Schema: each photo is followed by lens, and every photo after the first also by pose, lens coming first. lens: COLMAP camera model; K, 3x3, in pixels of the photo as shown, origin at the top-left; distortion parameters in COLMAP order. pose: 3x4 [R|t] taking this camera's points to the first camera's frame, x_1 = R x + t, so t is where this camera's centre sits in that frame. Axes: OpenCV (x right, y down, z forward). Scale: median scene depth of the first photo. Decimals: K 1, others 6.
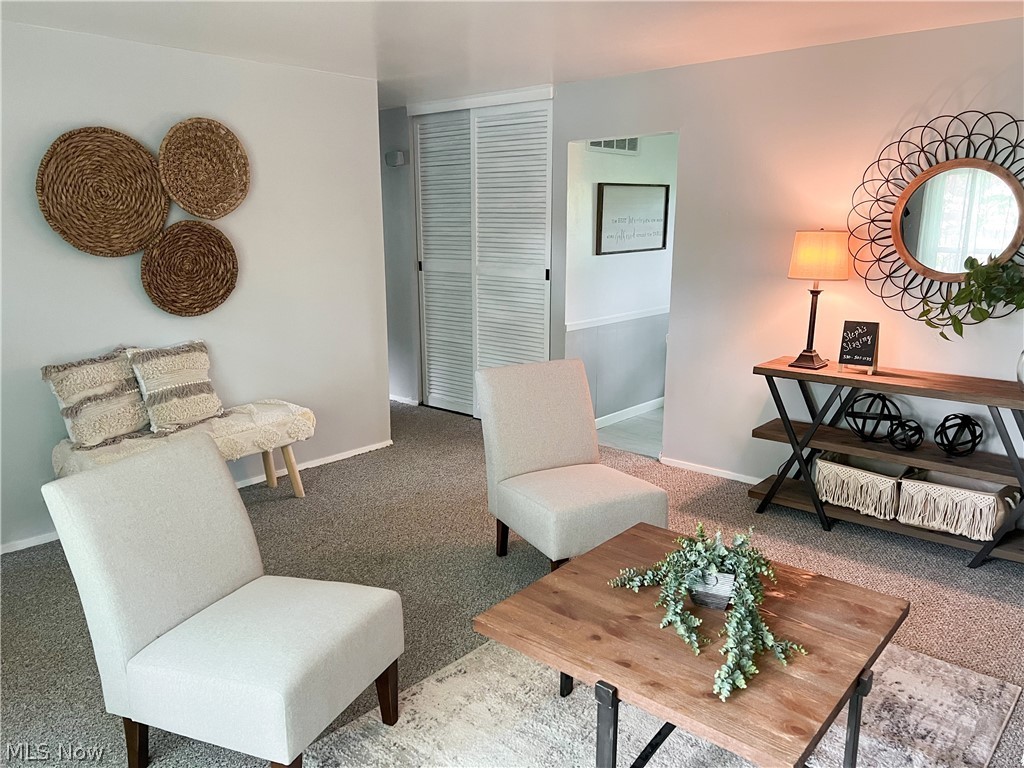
lens RADIAL K [[791.9, 0, 512.2], [0, 791.9, 390.7], [0, 0, 1]] dist [0.058697, -0.038464]
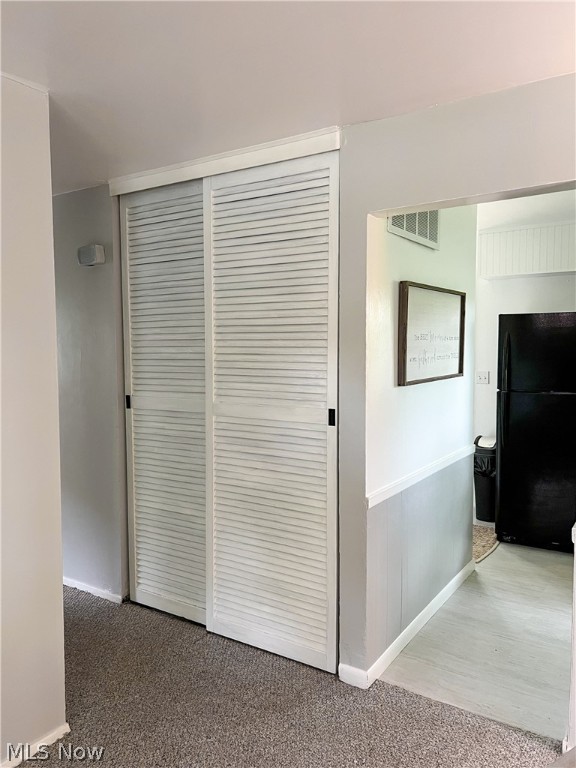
lens RADIAL K [[593.9, 0, 292.1], [0, 593.9, 381.9], [0, 0, 1]] dist [0.058697, -0.038464]
pose [[0.988686, -0.010304, 0.149648, -0.055581], [0.034164, 0.986886, -0.157761, -0.094694], [-0.146060, 0.161089, 0.976072, 0.504385]]
